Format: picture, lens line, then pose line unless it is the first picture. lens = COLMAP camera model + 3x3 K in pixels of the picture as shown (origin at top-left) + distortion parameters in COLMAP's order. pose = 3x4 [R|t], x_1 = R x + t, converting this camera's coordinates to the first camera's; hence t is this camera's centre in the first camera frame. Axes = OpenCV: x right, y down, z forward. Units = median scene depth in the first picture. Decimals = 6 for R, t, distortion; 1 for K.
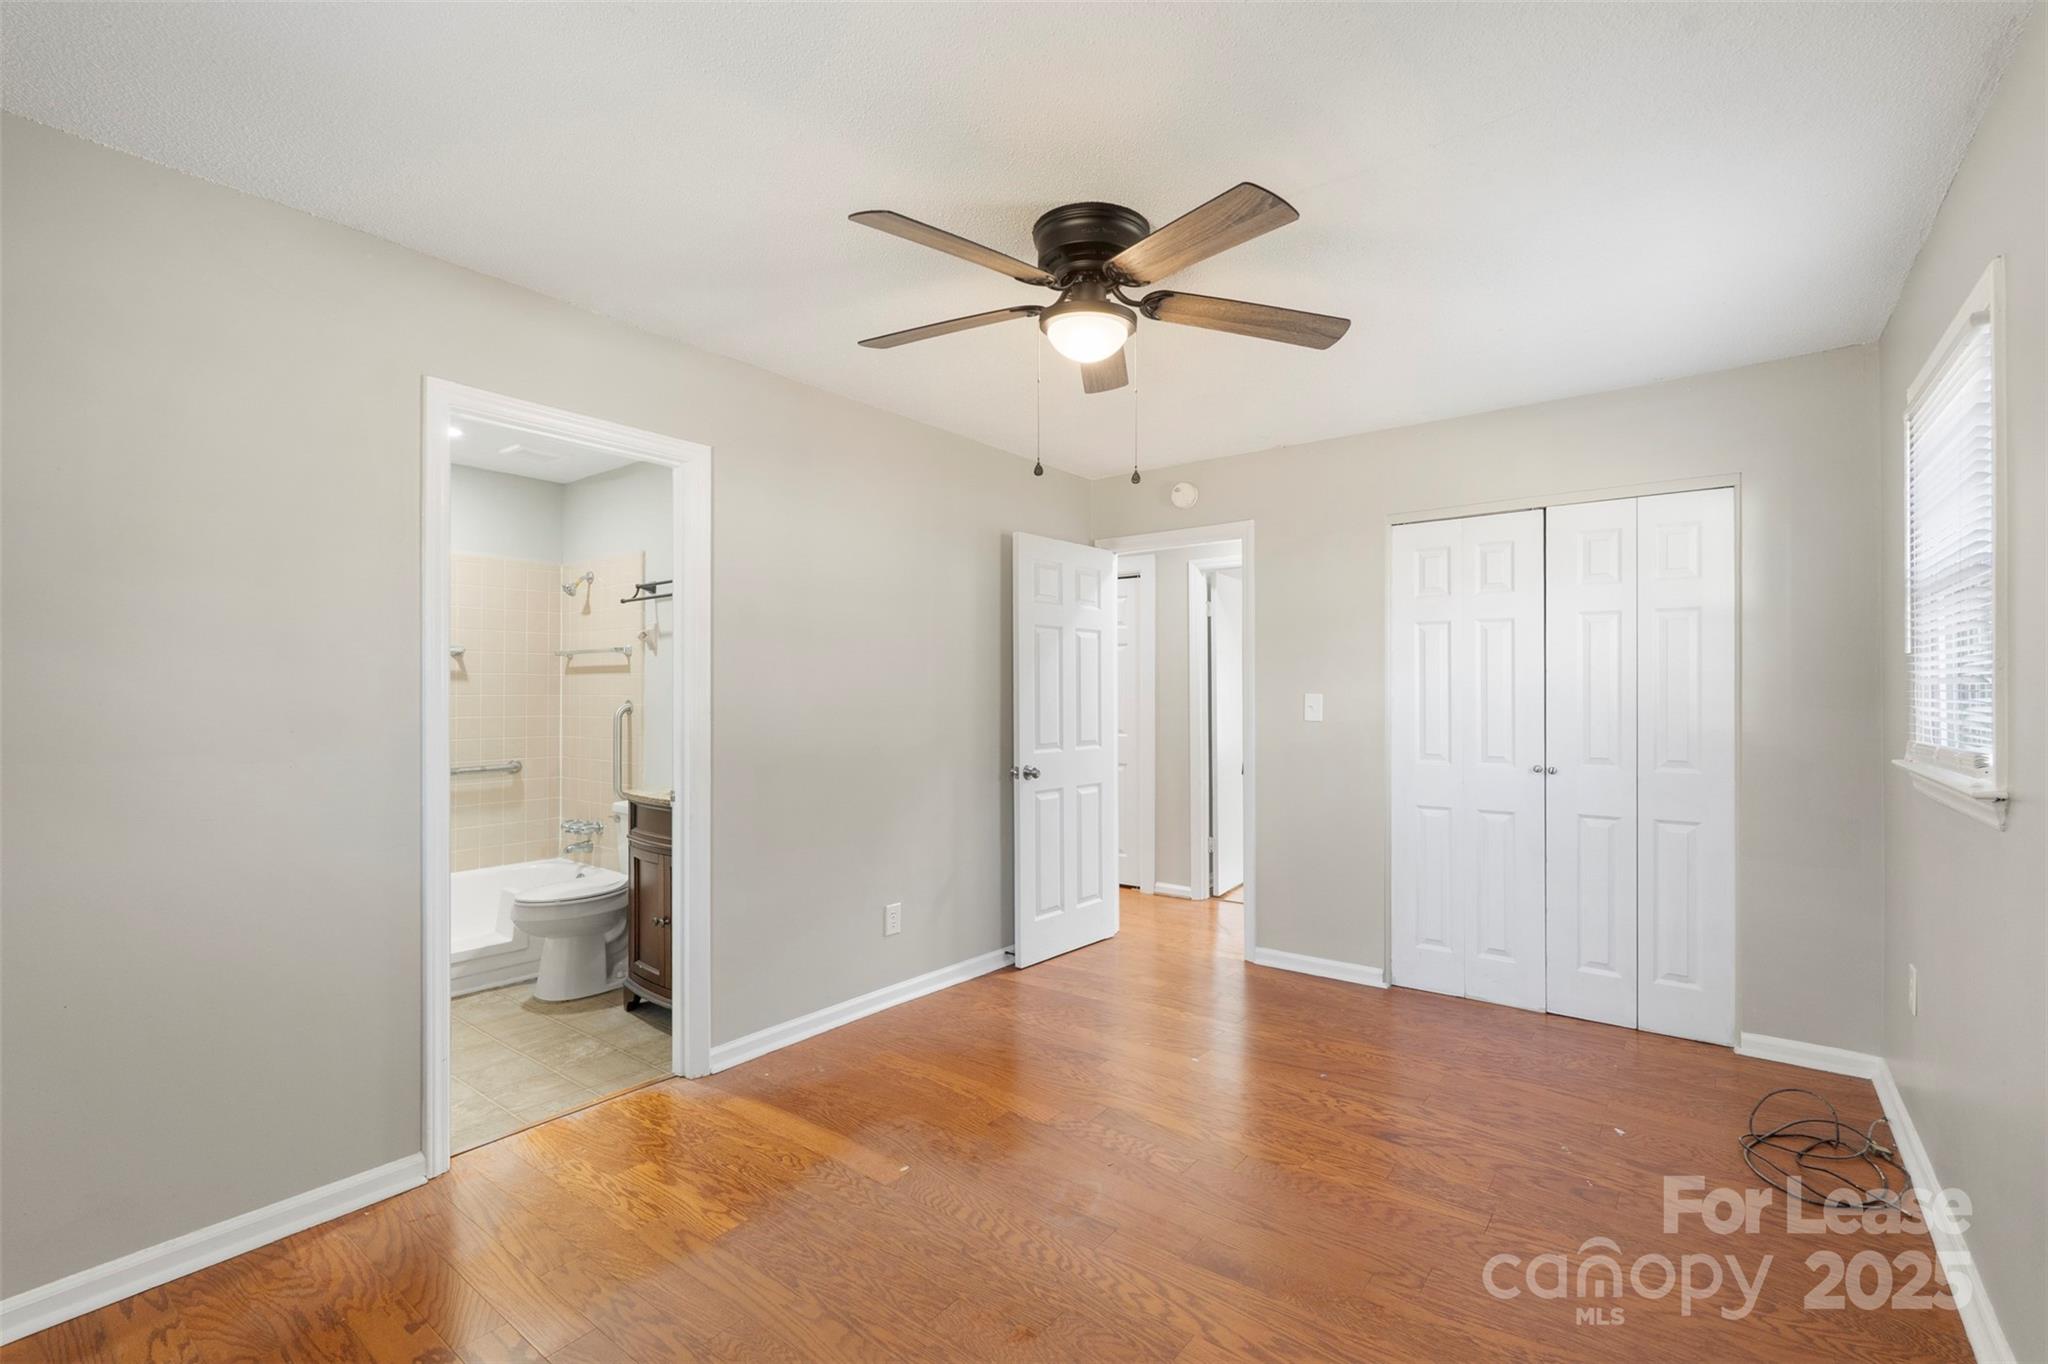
lens RADIAL K [[905.7, 0, 1037.7], [0, 905.7, 692.4], [0, 0, 1]] dist [-0.005546, 0.001631]
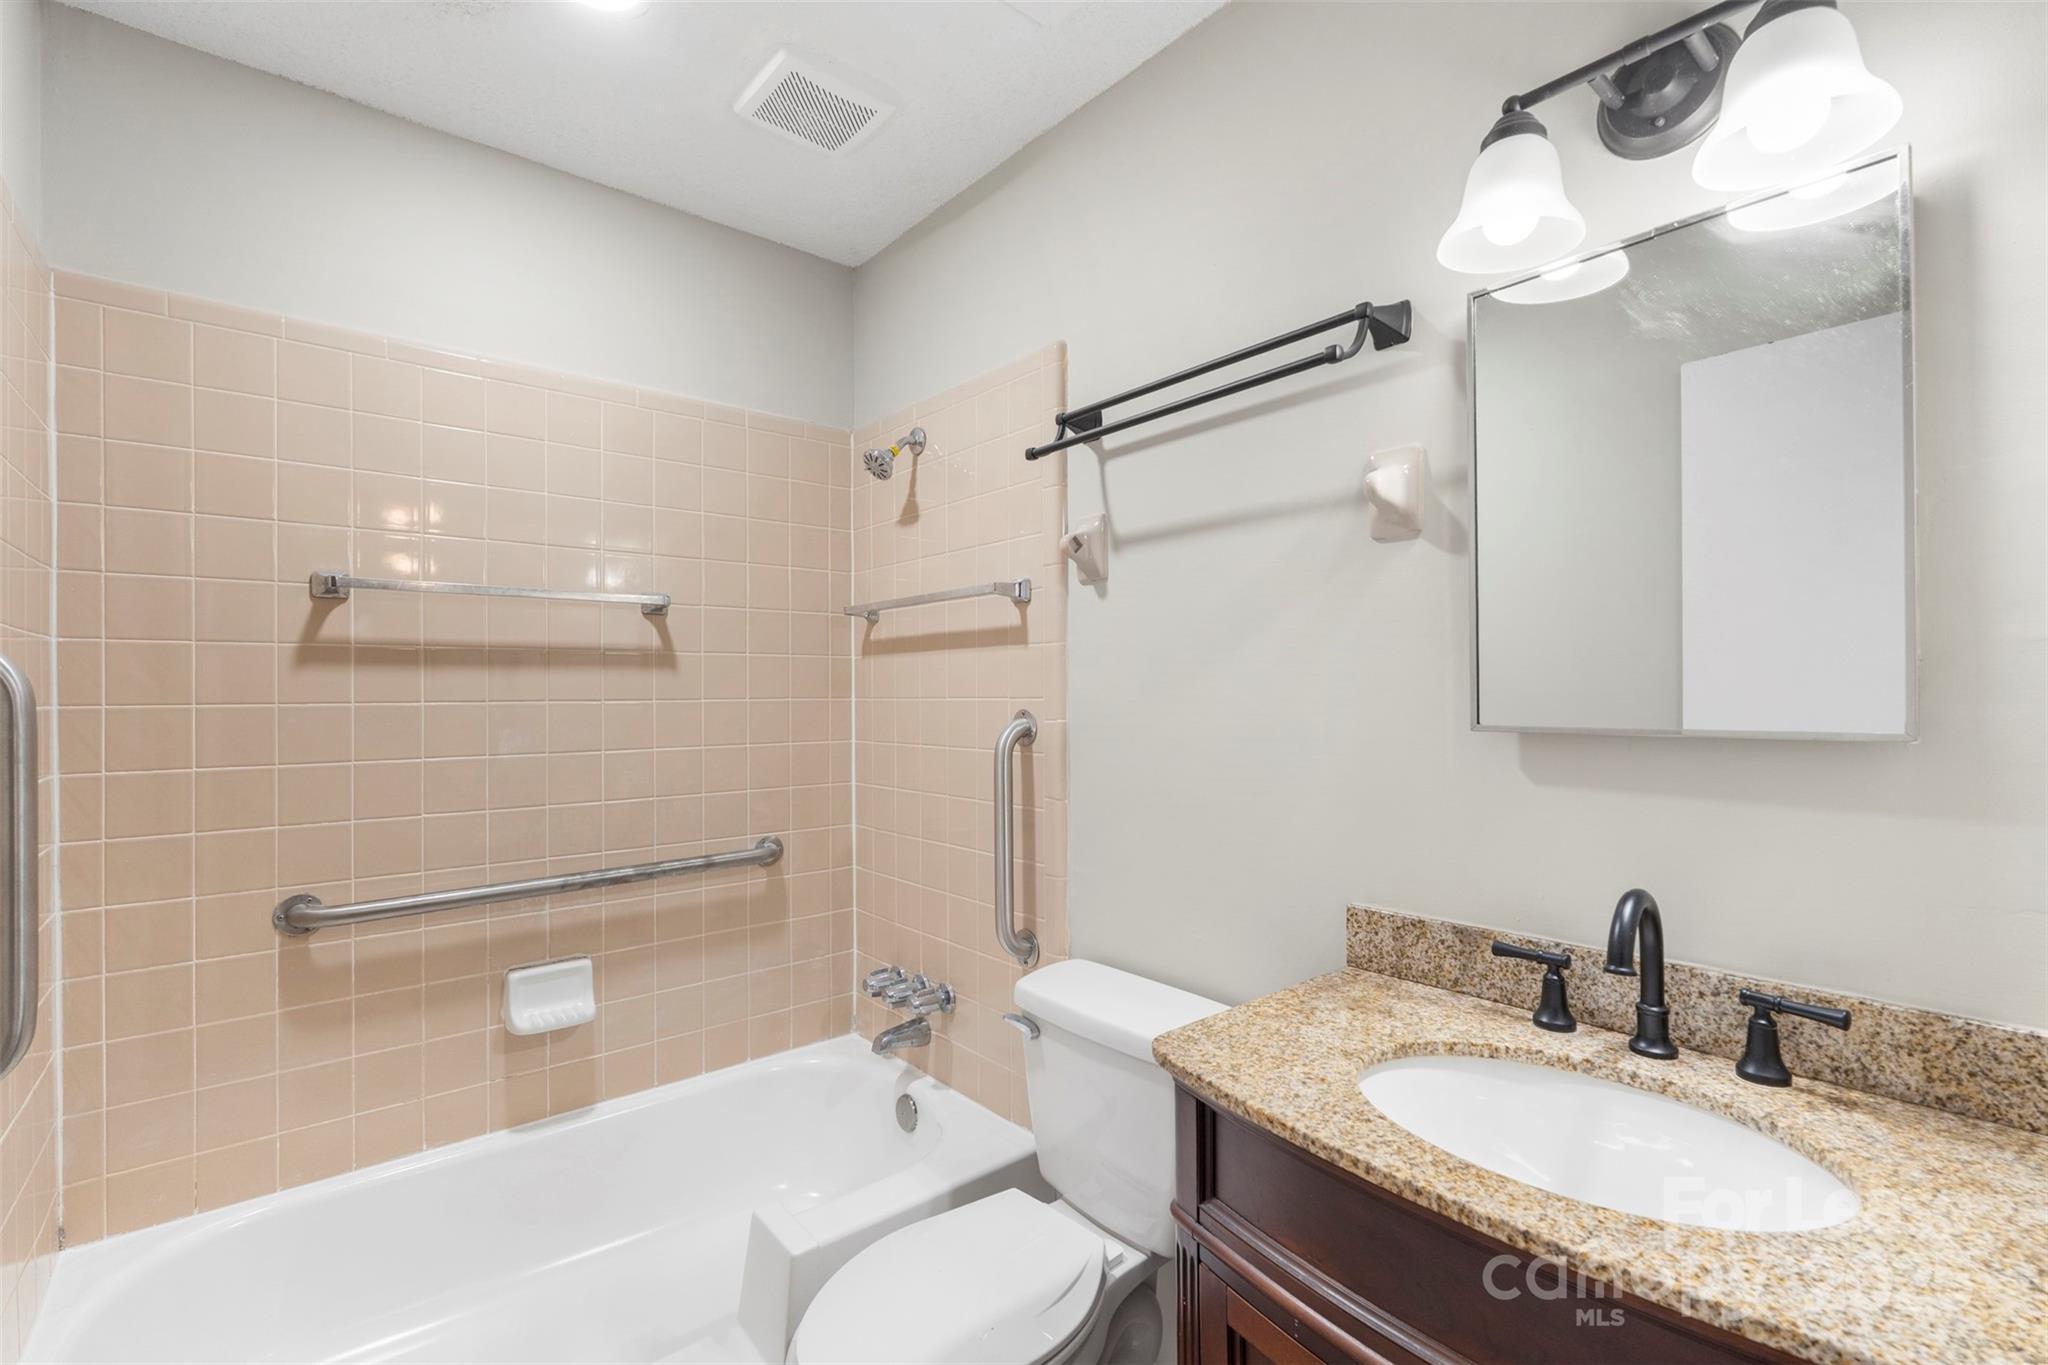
lens RADIAL K [[905.7, 0, 1029.3], [0, 905.7, 688.6], [0, 0, 1]] dist [-0.005546, 0.001631]
pose [[0.975531, -0.008329, -0.219705, -0.351699], [0.008387, 0.999965, -0.000668, -0.001289], [0.219703, -0.001191, 0.975566, 0.585767]]
